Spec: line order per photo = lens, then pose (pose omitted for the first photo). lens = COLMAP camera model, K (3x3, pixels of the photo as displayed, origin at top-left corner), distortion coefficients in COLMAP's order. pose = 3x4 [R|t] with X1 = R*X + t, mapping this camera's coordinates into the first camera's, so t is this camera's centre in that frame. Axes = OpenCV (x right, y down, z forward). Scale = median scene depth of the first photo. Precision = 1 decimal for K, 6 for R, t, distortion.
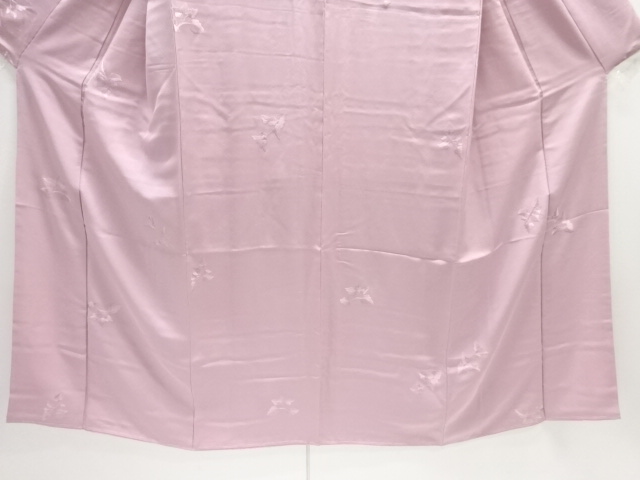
lens RADIAL K [[449.6, 0, 320.0], [0, 449.6, 240.5], [0, 0, 1]] dist [-0.010474, -0.019918]
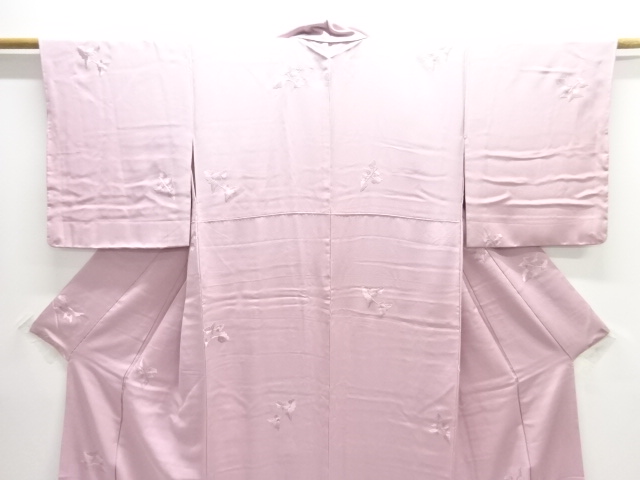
lens RADIAL K [[449.6, 0, 322.7], [0, 449.6, 238.7], [0, 0, 1]] dist [-0.010474, -0.019918]
pose [[0.999955, -0.004059, -0.008546, 0.002159], [0.002562, 0.985712, -0.168417, -0.502345], [0.009107, 0.168388, 0.985679, -0.214424]]
